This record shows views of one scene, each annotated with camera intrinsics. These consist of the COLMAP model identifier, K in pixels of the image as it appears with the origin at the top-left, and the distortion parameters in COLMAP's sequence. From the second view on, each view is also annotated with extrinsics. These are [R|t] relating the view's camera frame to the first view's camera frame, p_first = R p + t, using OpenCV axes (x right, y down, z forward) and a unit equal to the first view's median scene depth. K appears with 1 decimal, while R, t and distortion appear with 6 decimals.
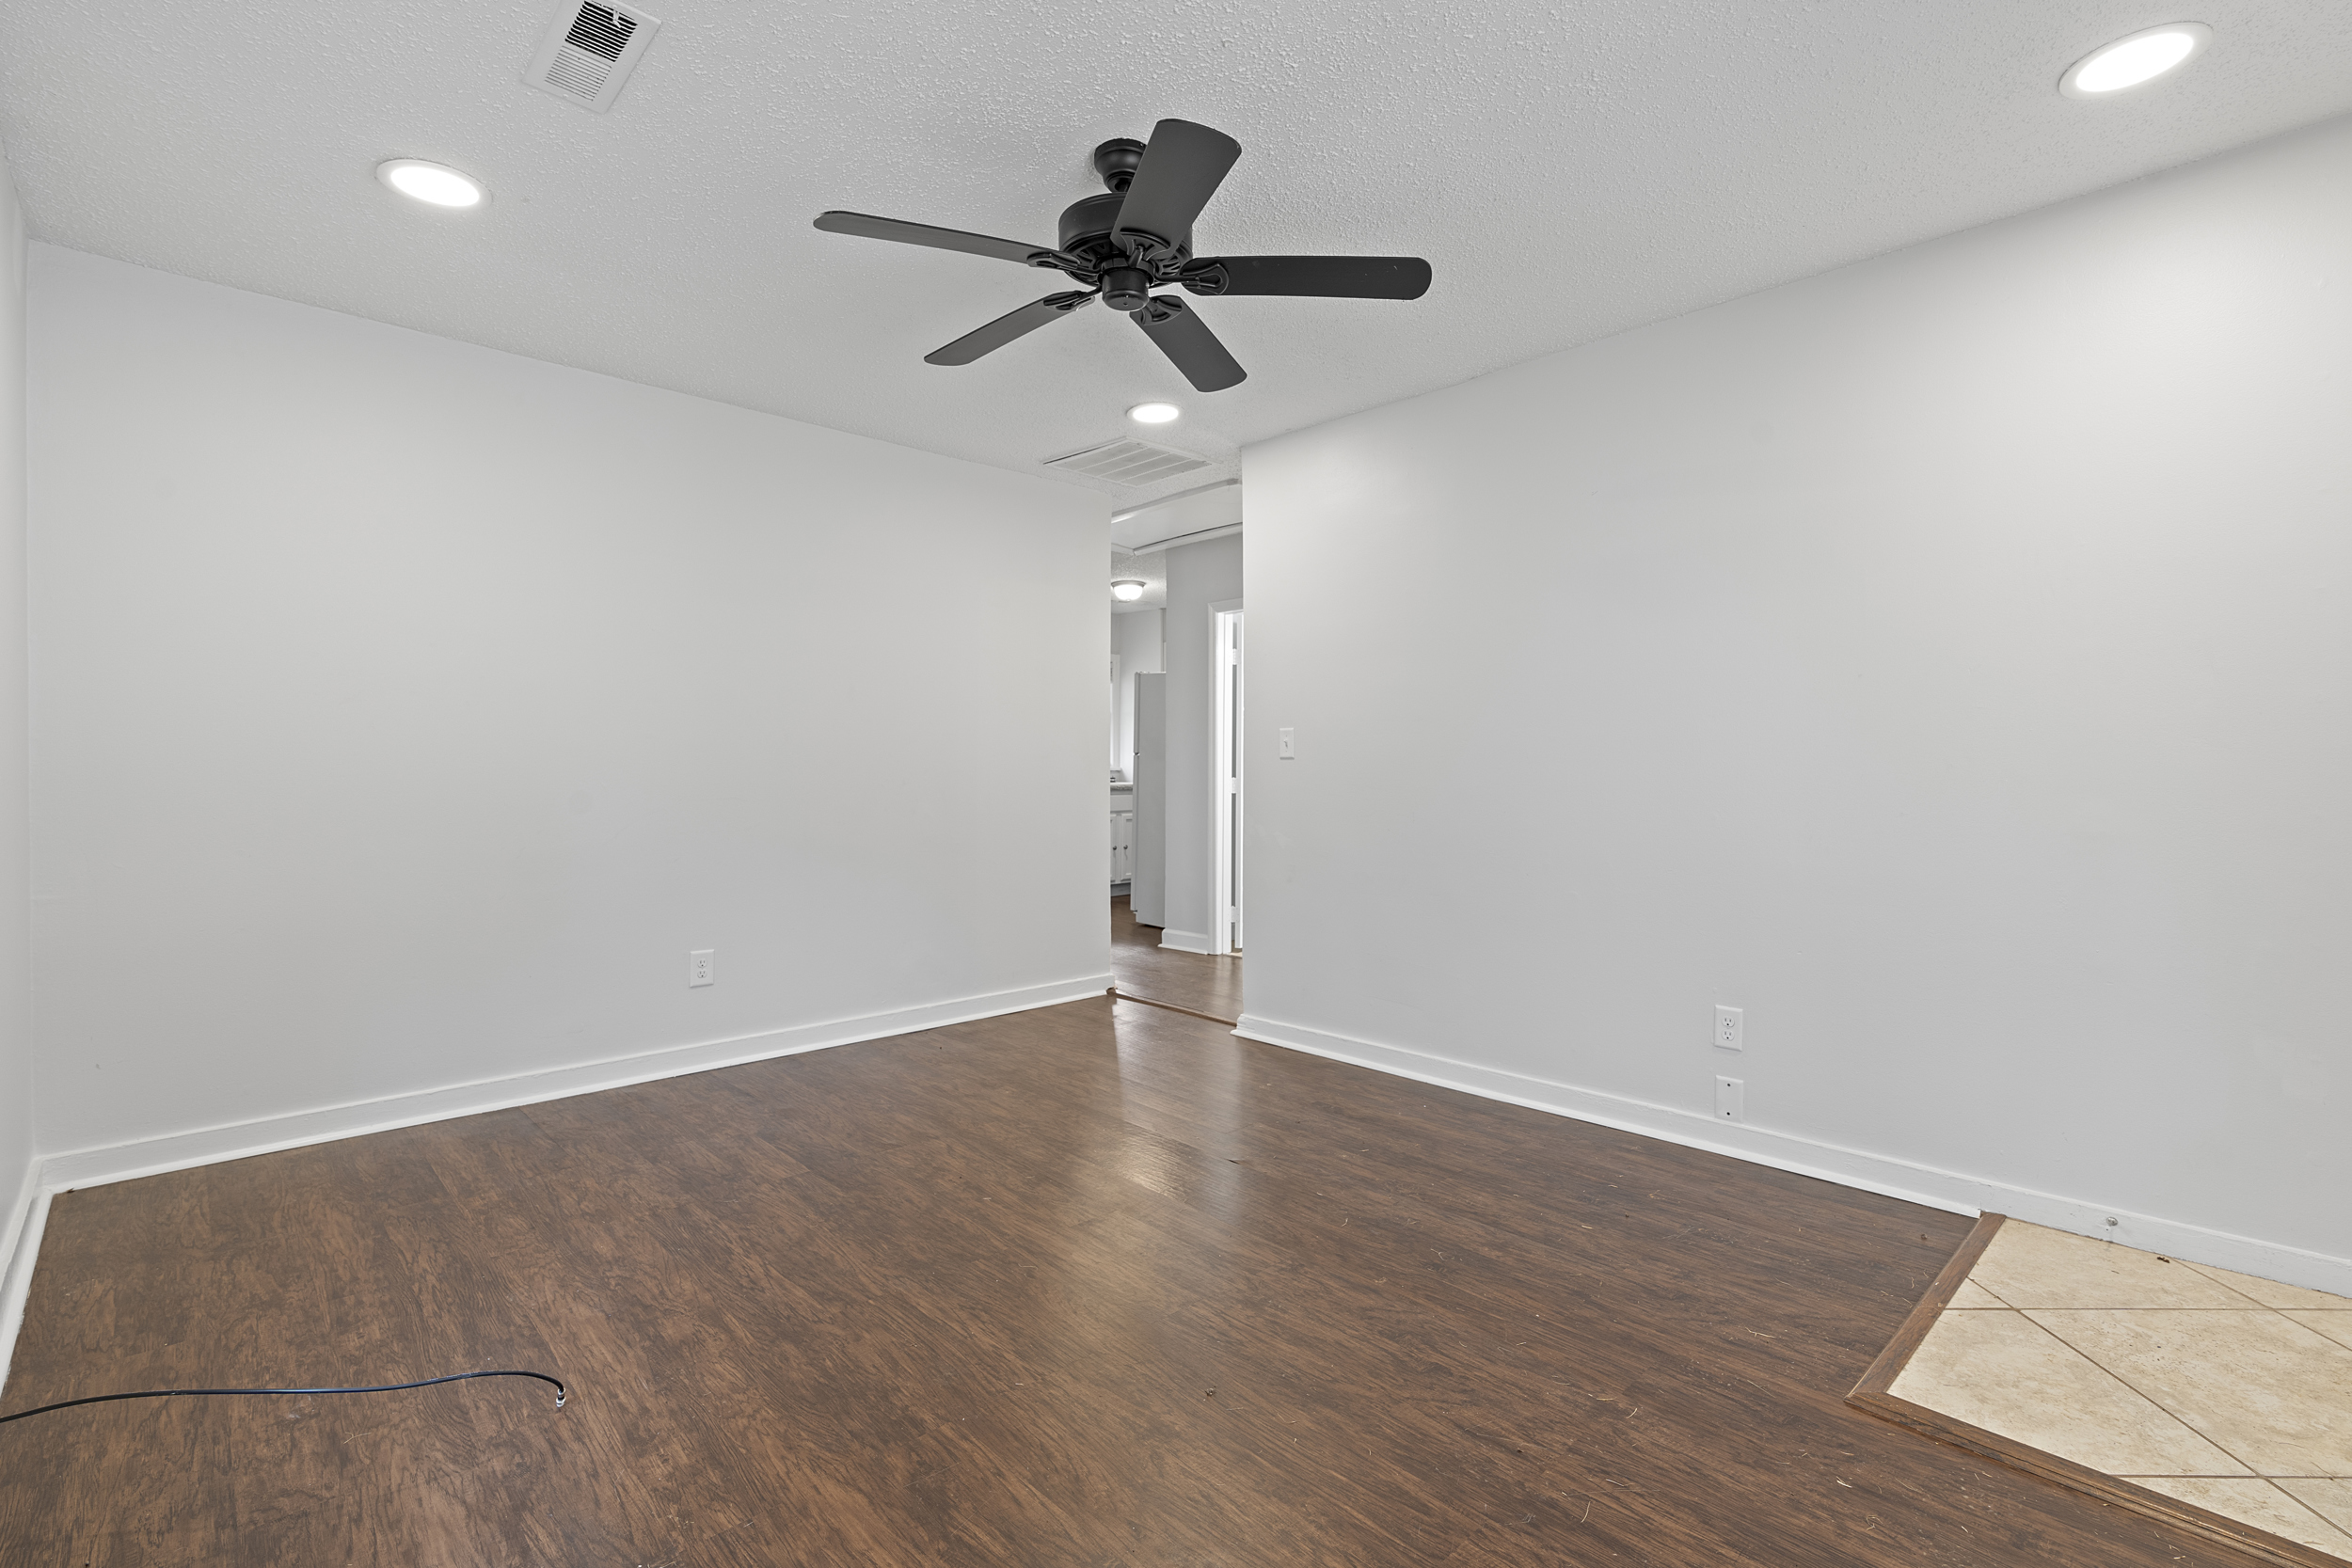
lens RADIAL K [[1063.5, 0, 1172.3], [0, 1063.5, 771.1], [0, 0, 1]] dist [0.000704, 0.000231]
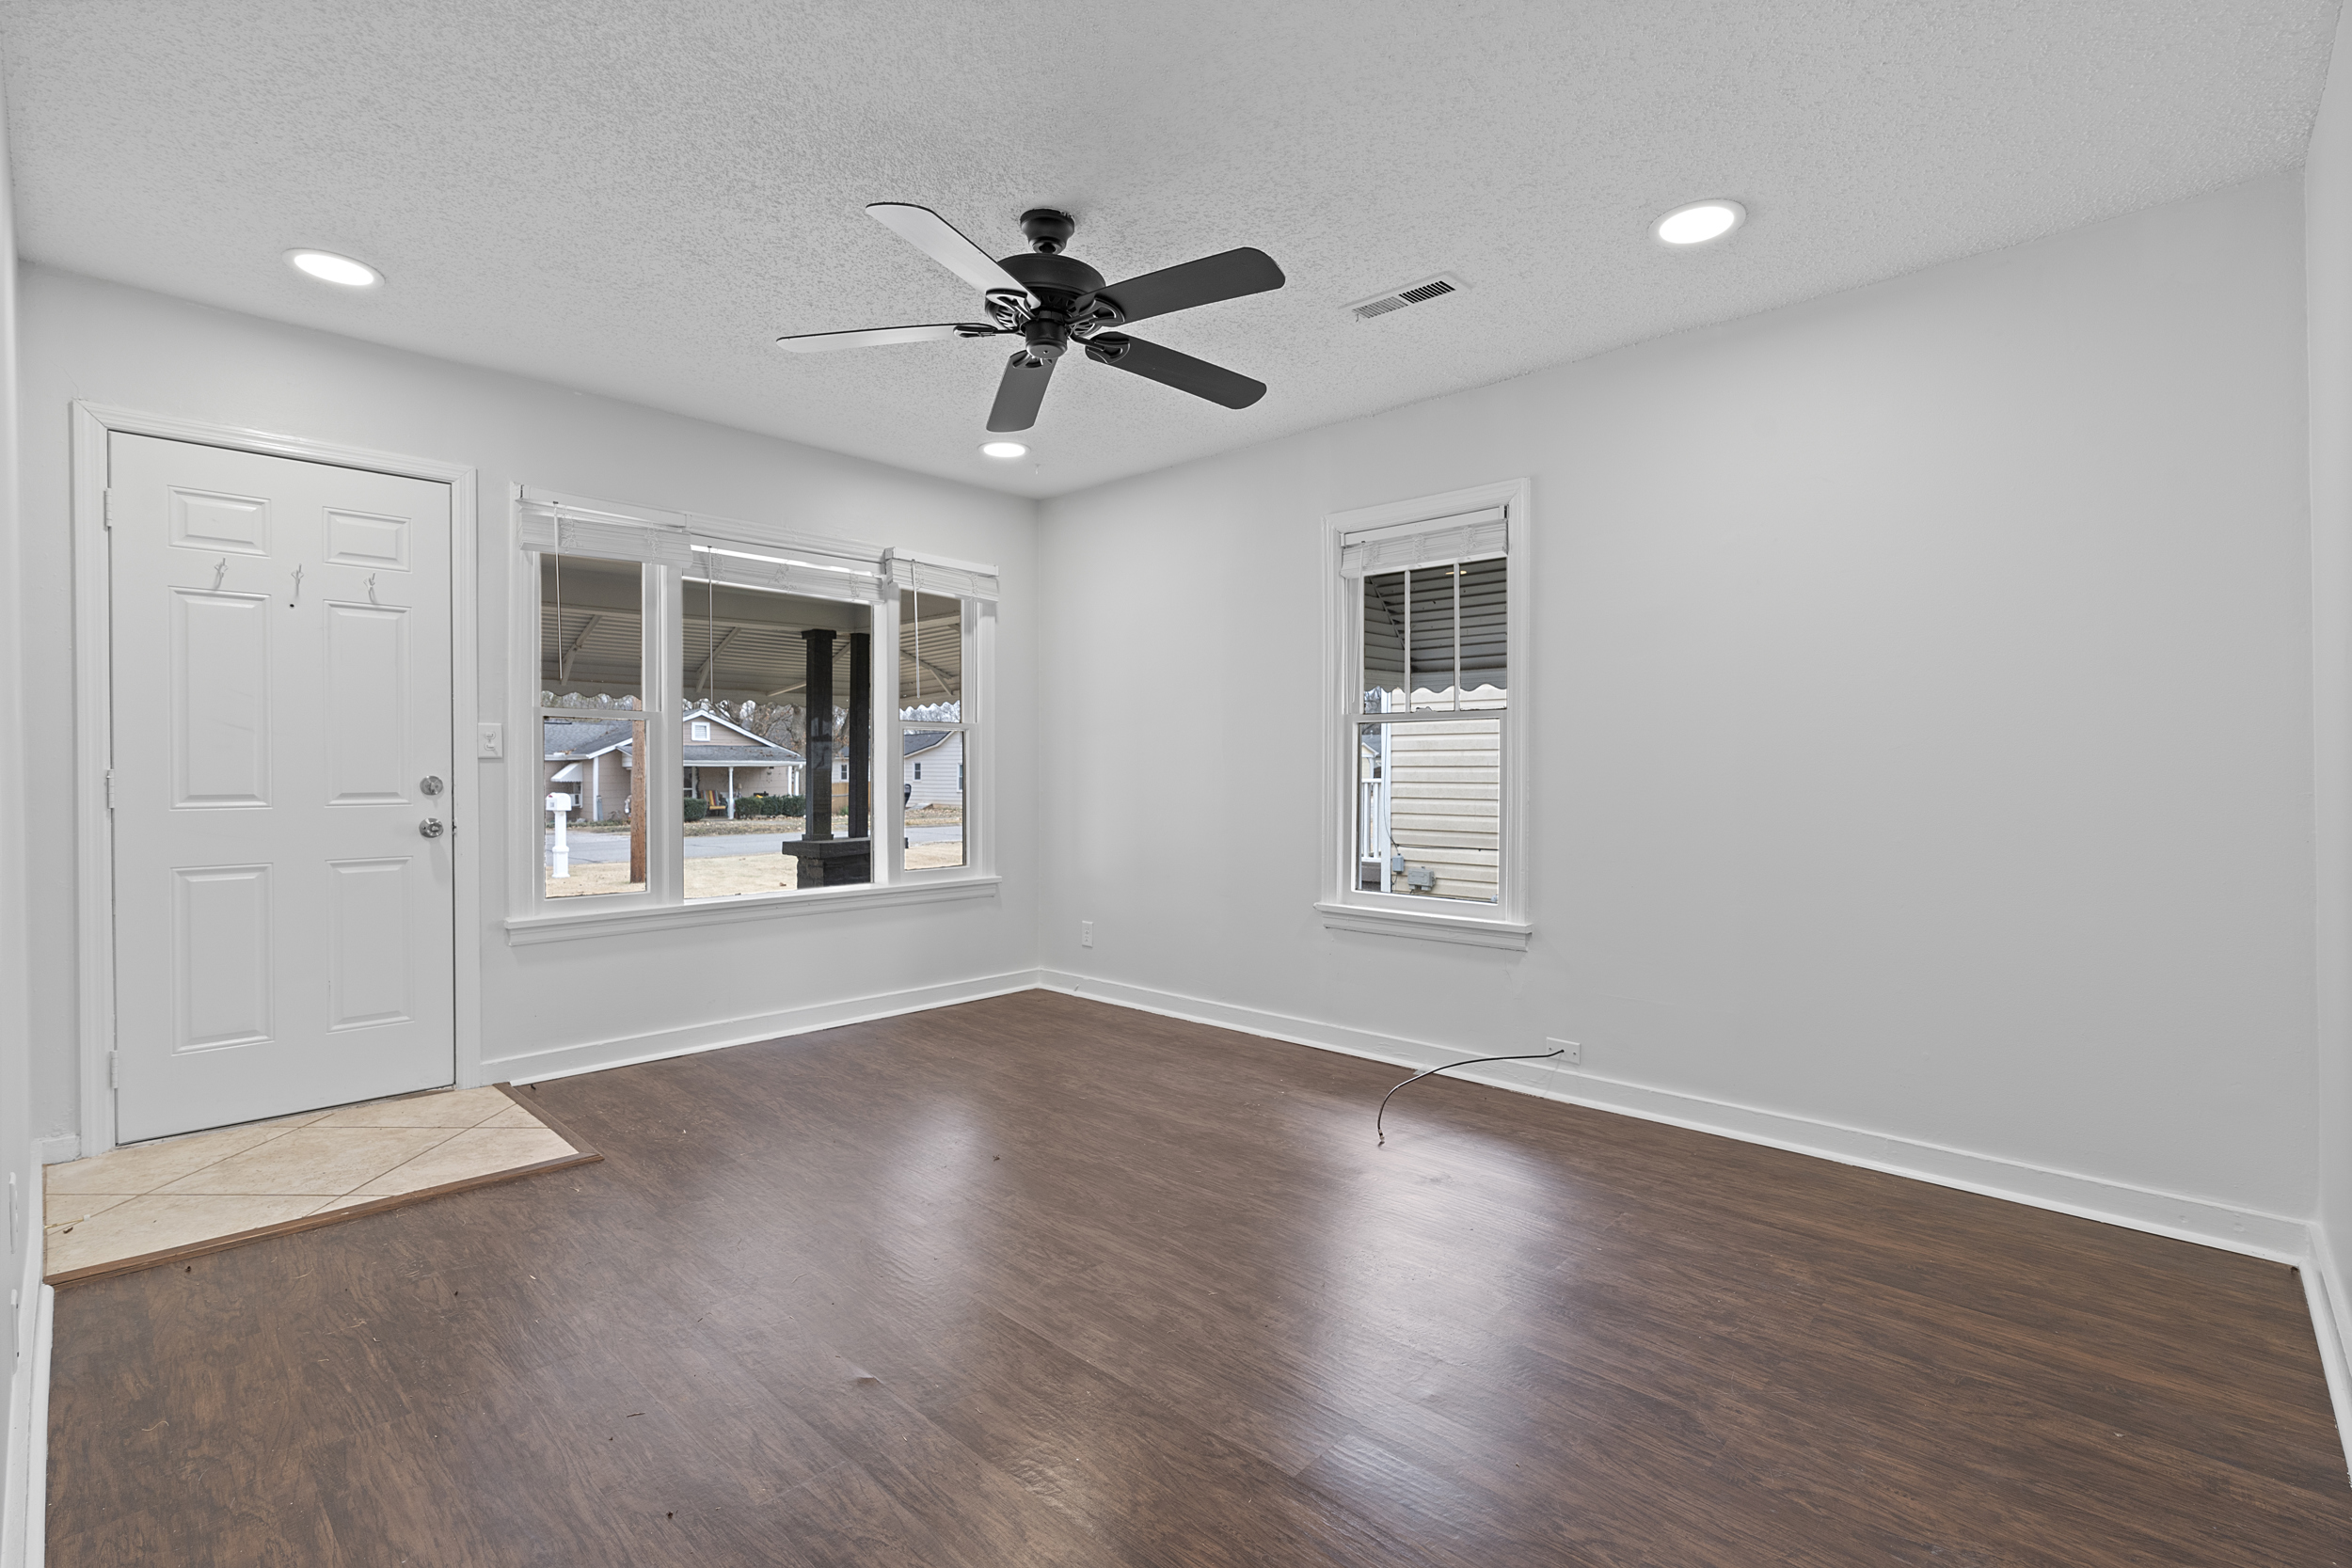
lens RADIAL K [[1063.5, 0, 1172.3], [0, 1063.5, 771.1], [0, 0, 1]] dist [0.000704, 0.000231]
pose [[-0.998489, 0.000640, -0.054957, -0.102598], [-0.000029, 0.999926, 0.012164, -0.013031], [0.054961, 0.012148, -0.998415, 1.899618]]
